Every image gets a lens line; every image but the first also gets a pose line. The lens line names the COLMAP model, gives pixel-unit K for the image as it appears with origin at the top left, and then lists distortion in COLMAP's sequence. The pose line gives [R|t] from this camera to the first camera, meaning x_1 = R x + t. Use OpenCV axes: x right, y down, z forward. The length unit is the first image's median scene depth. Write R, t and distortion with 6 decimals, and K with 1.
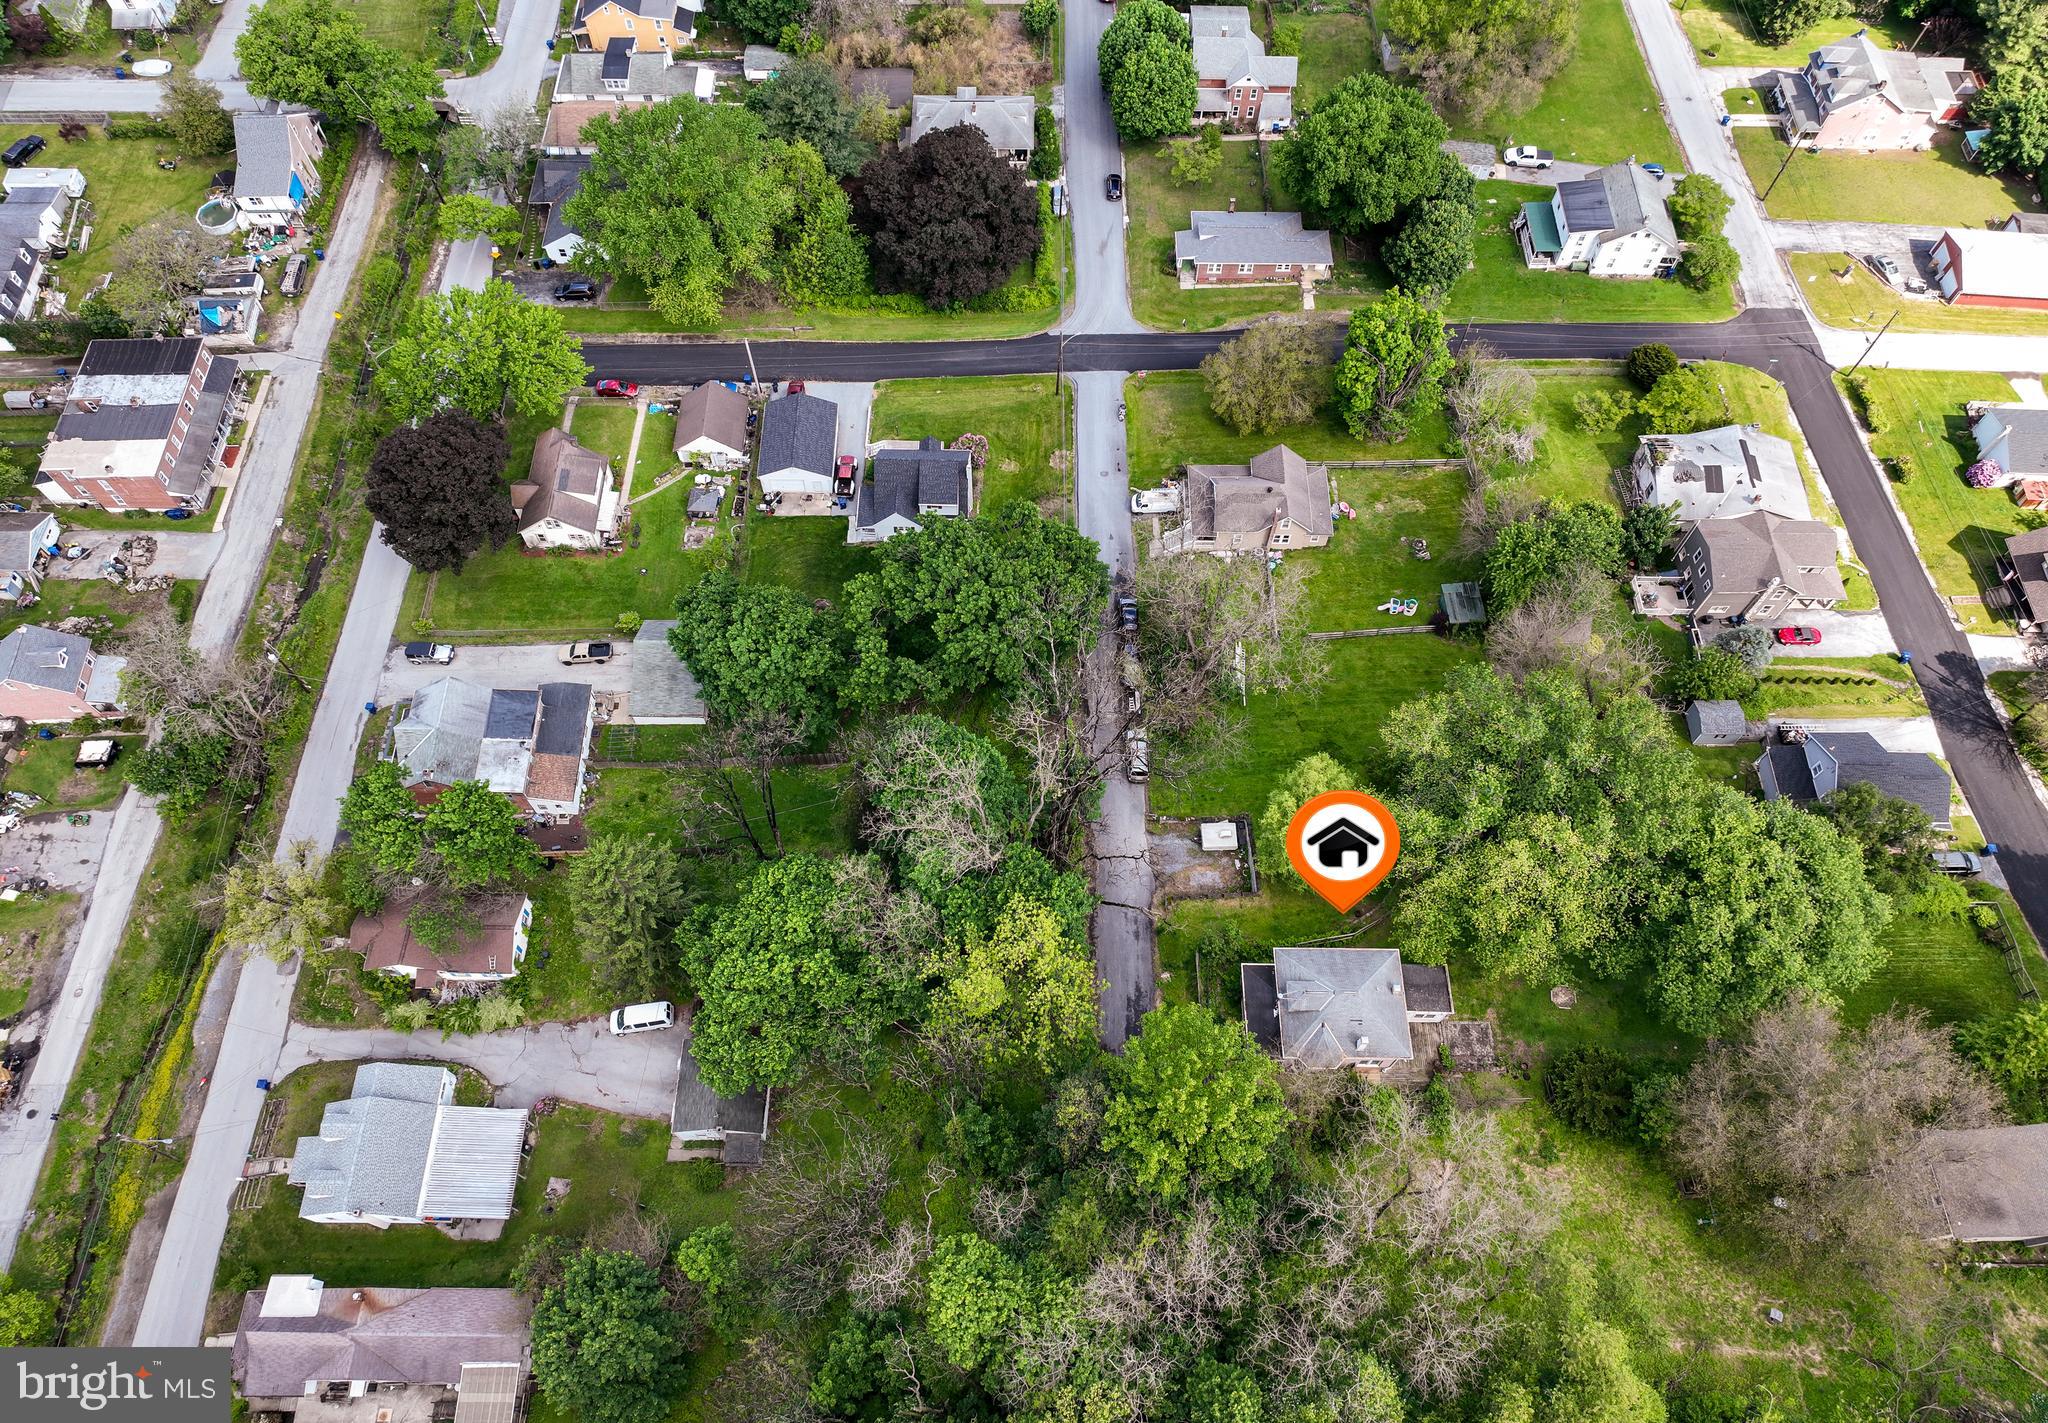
lens RADIAL K [[1473.6, 0, 1025.5], [0, 1473.6, 706.1], [0, 0, 1]] dist [-0.007097, 0.022245]
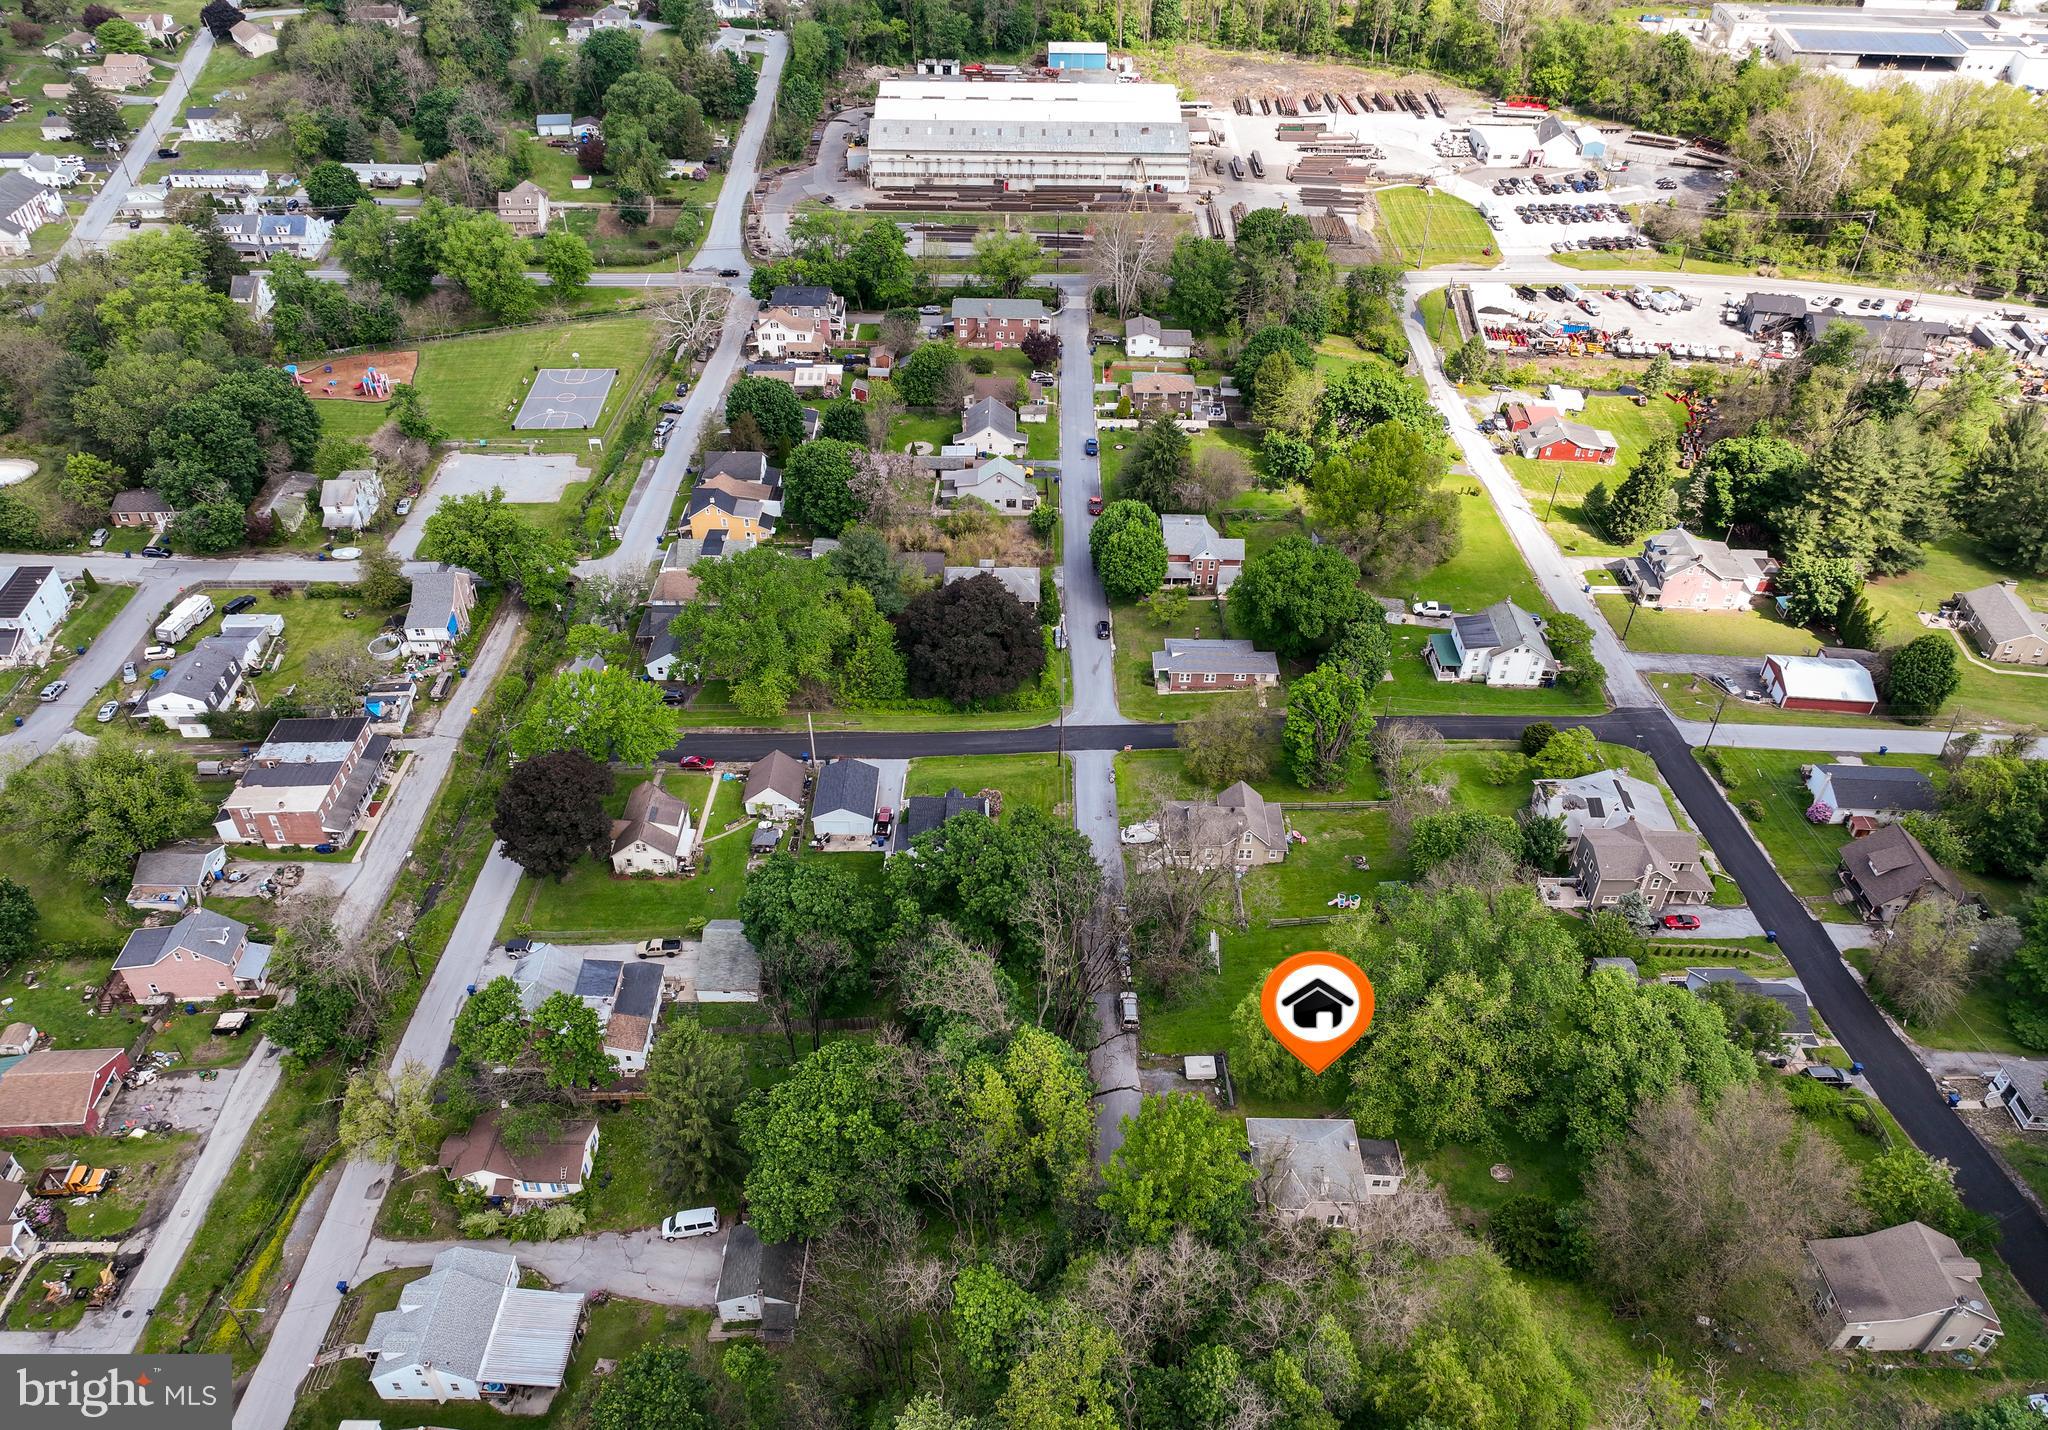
lens RADIAL K [[1473.6, 0, 1026.1], [0, 1473.6, 715.4], [0, 0, 1]] dist [-0.007097, 0.022245]
pose [[0.999994, 0.003277, -0.001125, -0.004827], [-0.003457, 0.922583, -0.385784, 0.241522], [-0.000226, 0.385786, 0.922588, -0.154409]]
